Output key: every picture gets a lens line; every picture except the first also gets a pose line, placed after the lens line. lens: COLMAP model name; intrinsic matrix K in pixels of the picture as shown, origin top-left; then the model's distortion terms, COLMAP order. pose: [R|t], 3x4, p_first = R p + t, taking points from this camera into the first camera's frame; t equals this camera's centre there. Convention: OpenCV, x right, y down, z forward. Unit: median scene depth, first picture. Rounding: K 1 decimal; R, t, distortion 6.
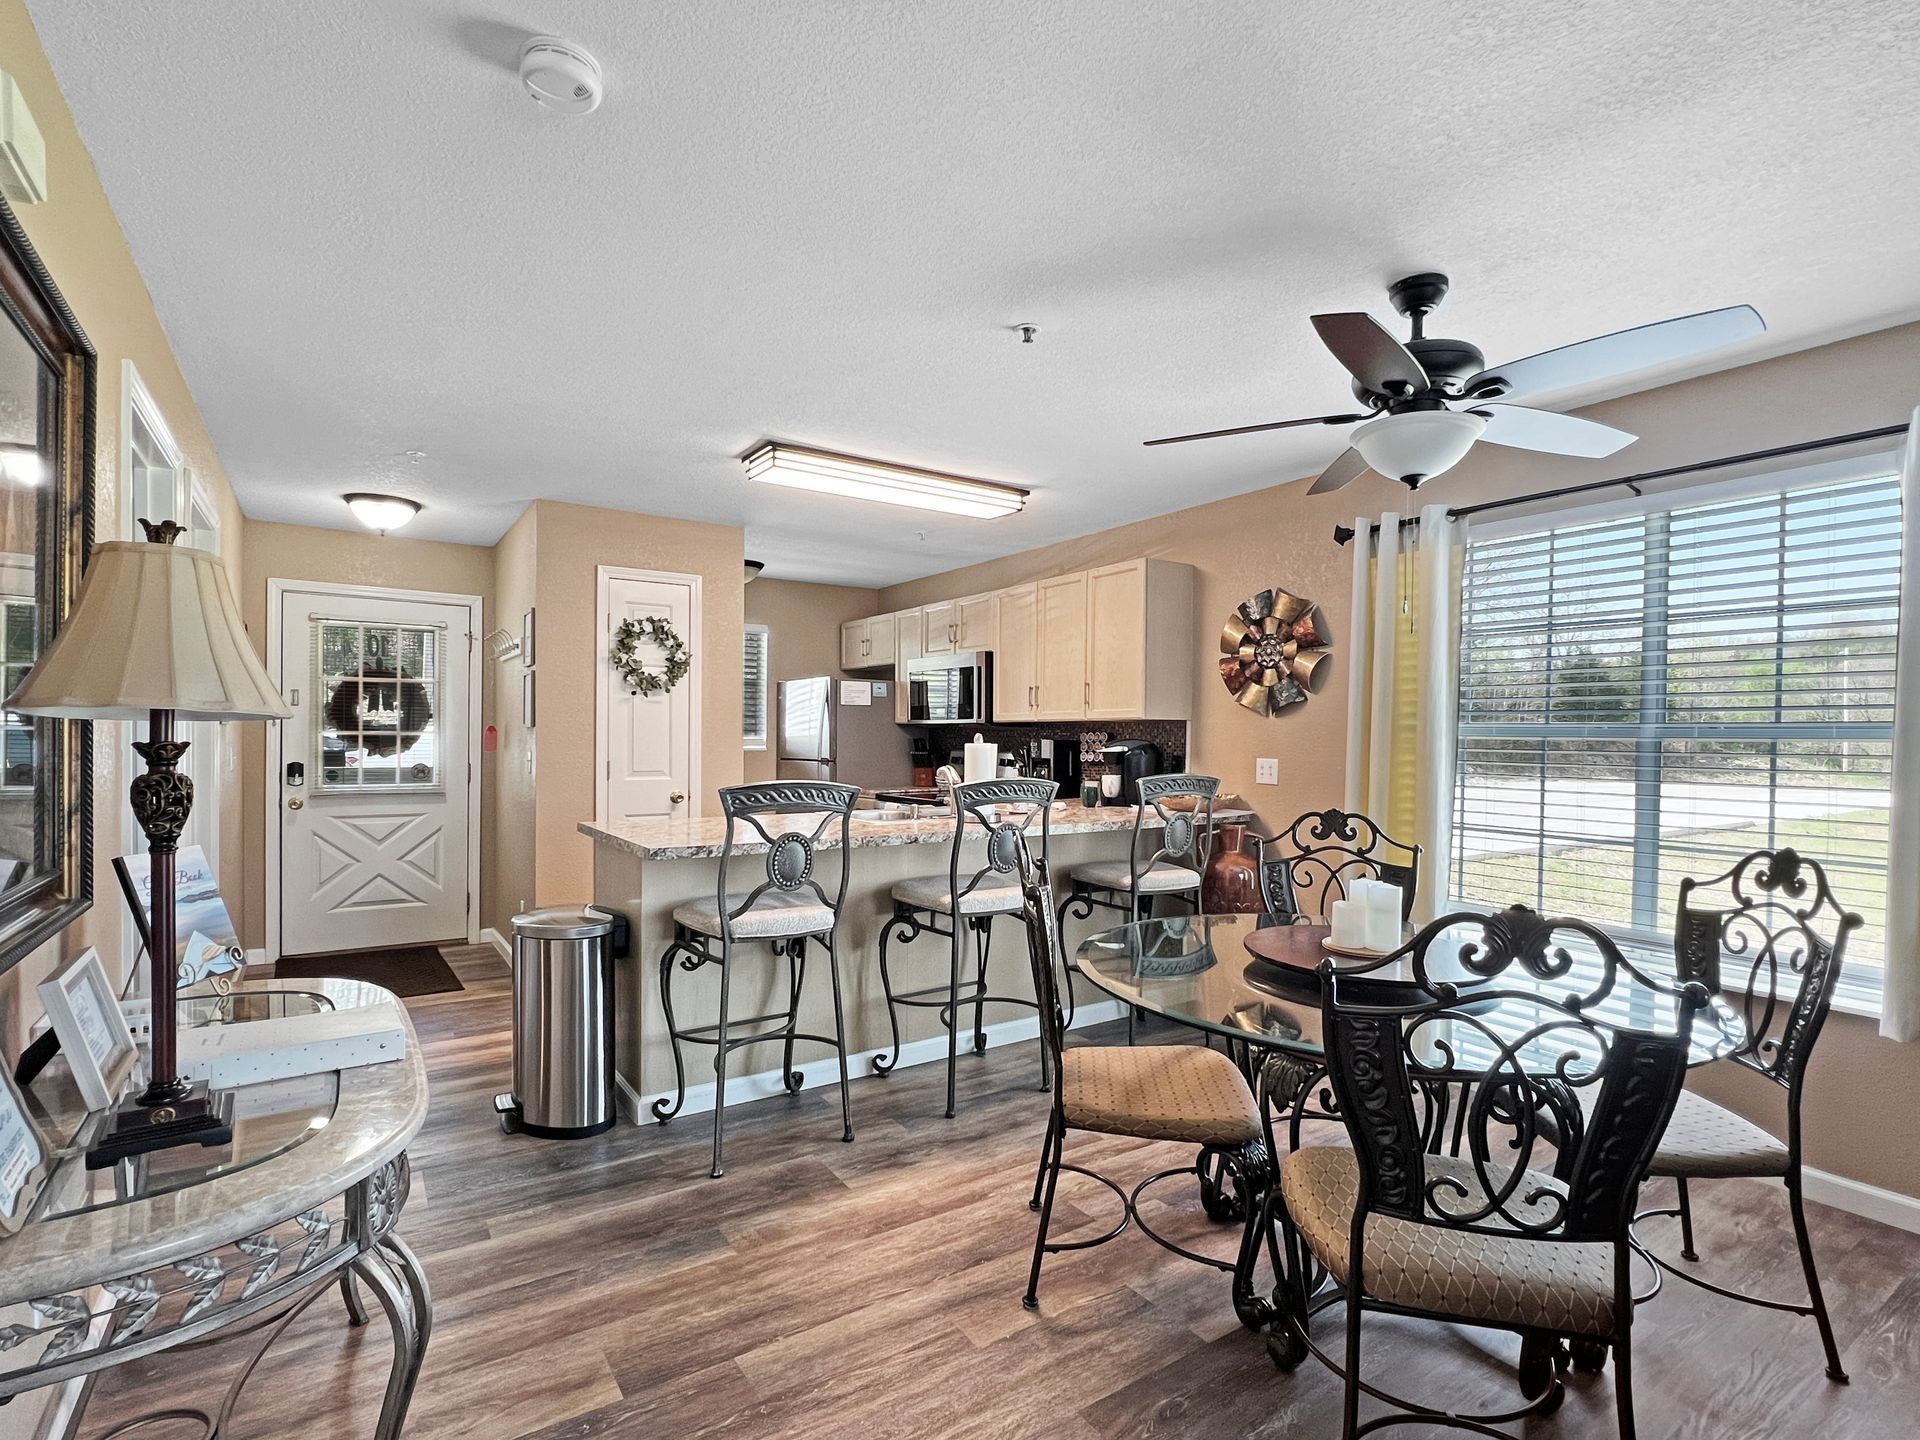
lens RADIAL K [[935.8, 0, 956.8], [0, 935.8, 745.9], [0, 0, 1]] dist [0.001350, 0.000091]
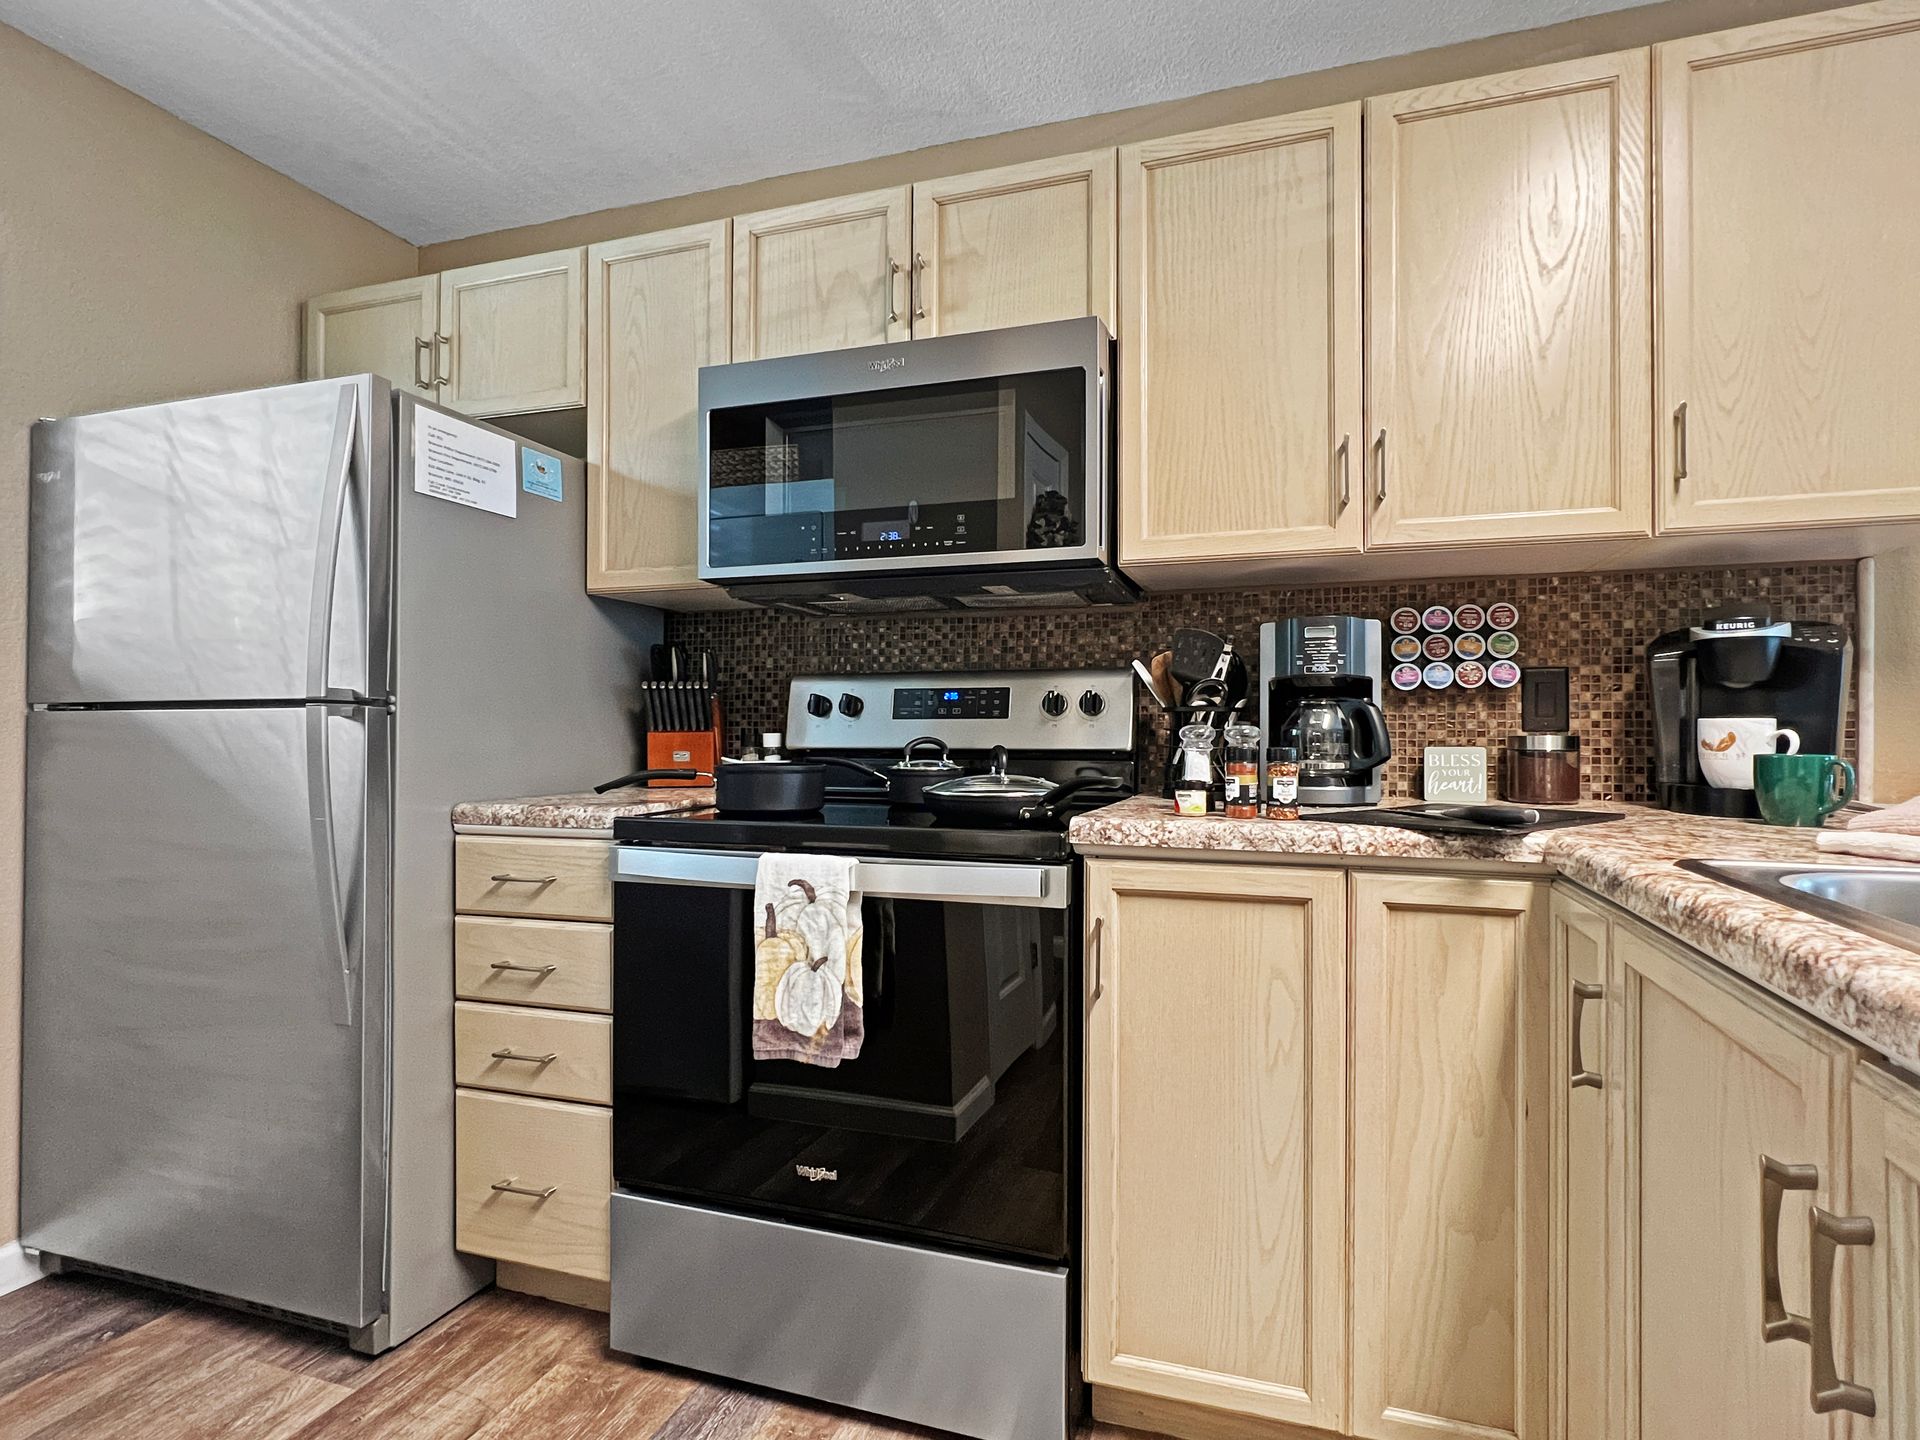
lens RADIAL K [[885.4, 0, 987.5], [0, 885.4, 728.7], [0, 0, 1]] dist [0.000091, -0.000257]
pose [[0.762715, 0.005359, 0.646713, -0.208025], [0.005095, 0.999885, -0.014295, 0.036506], [-0.646715, 0.014198, 0.762600, 0.906323]]
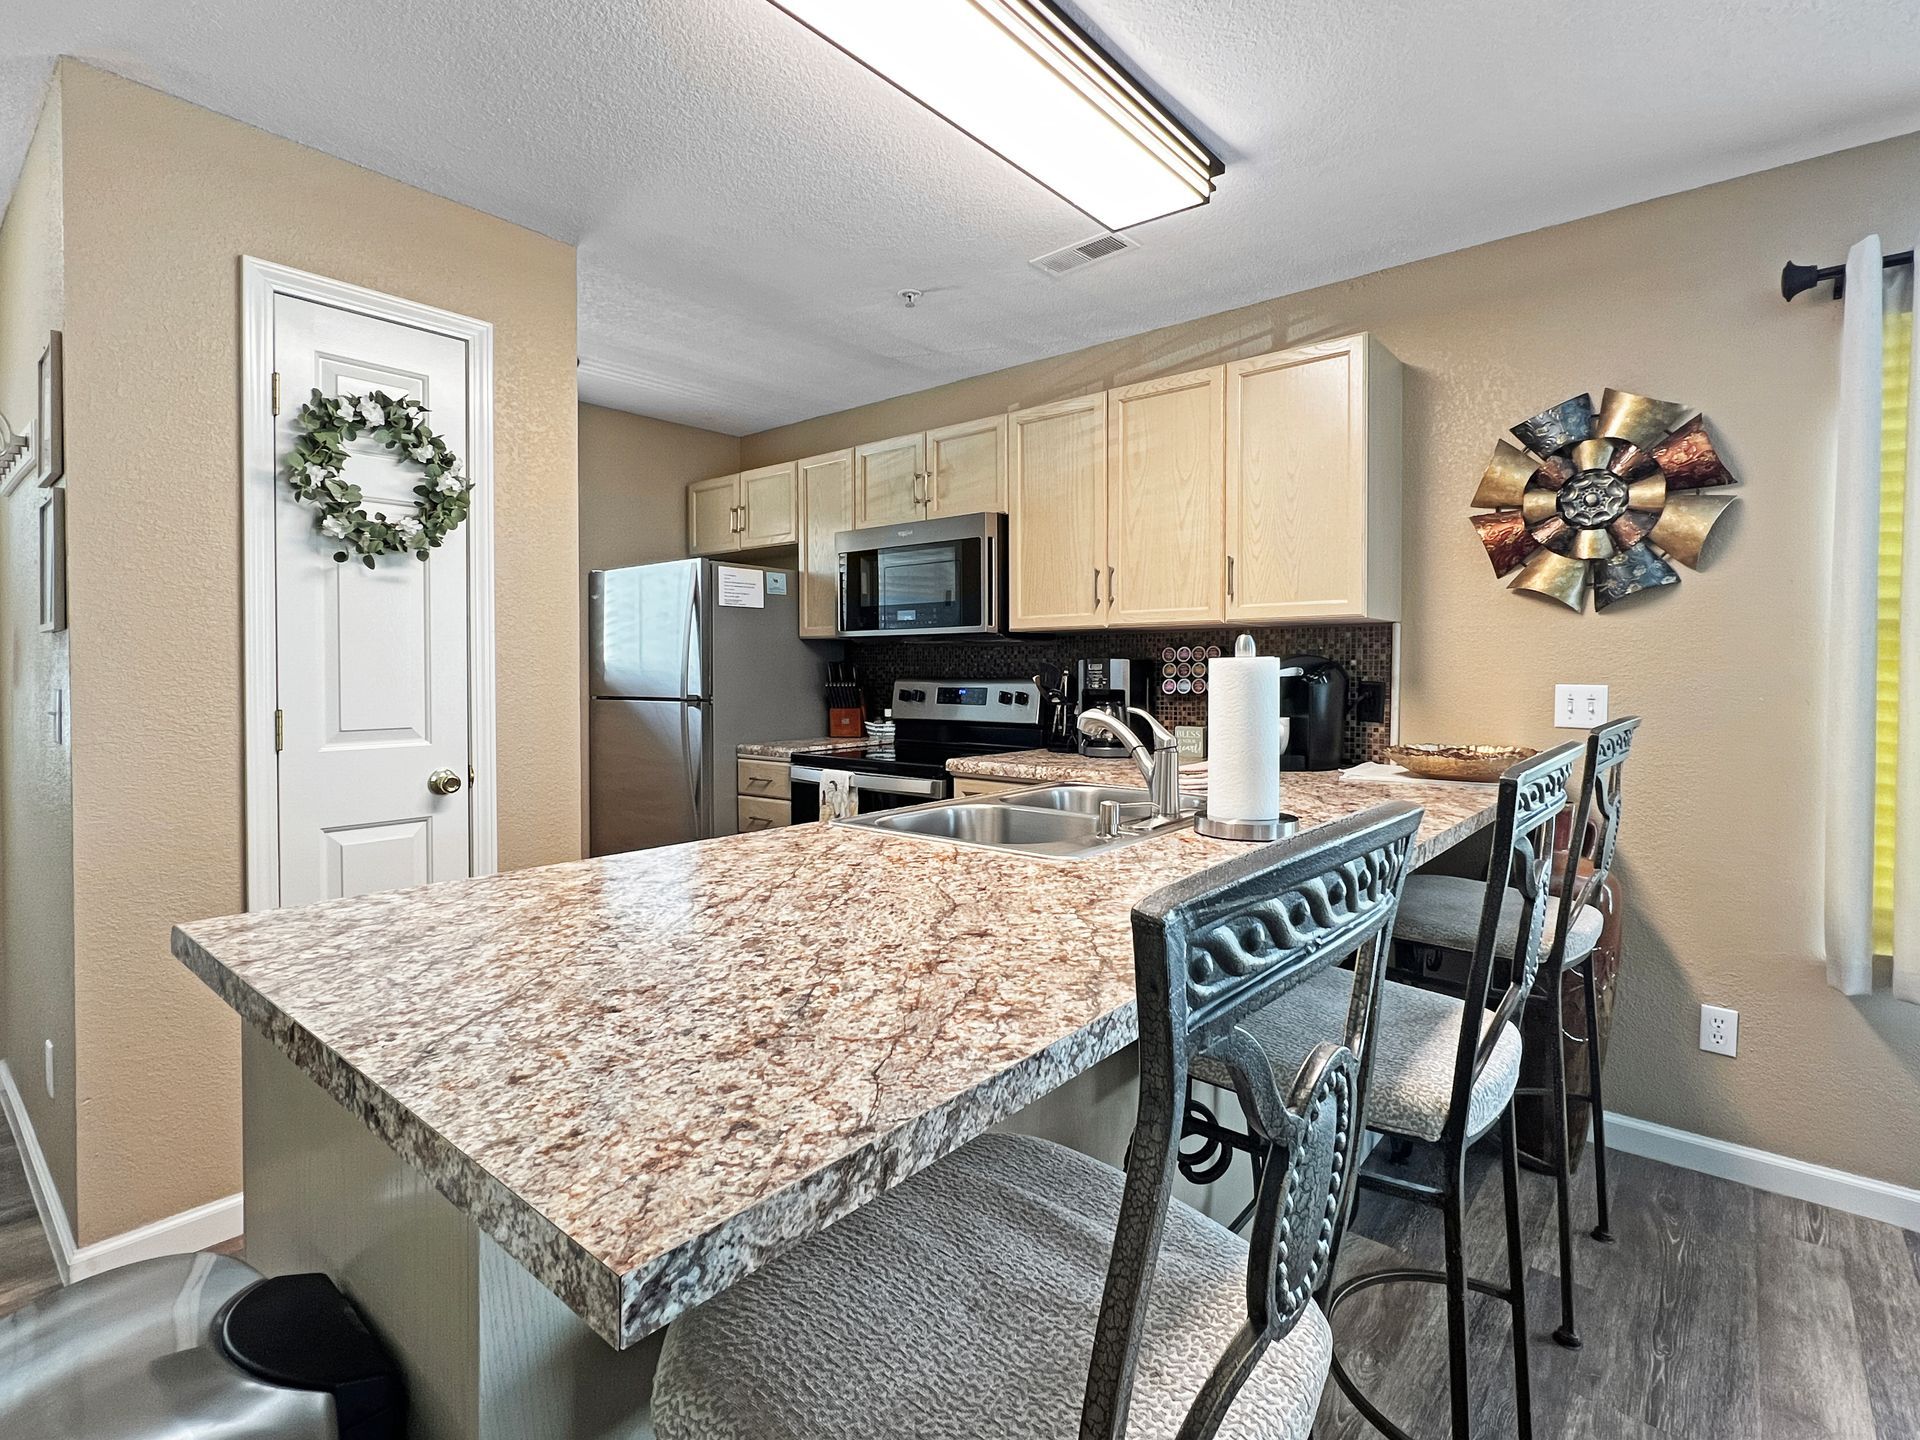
lens RADIAL K [[956.3, 0, 959.8], [0, 956.3, 679.4], [0, 0, 1]] dist [-0.000945, 0.000186]
pose [[0.963462, -0.011785, 0.267586, -0.178251], [0.011240, 0.999930, 0.003570, 0.003612], [-0.267610, -0.000431, 0.963527, 0.468146]]
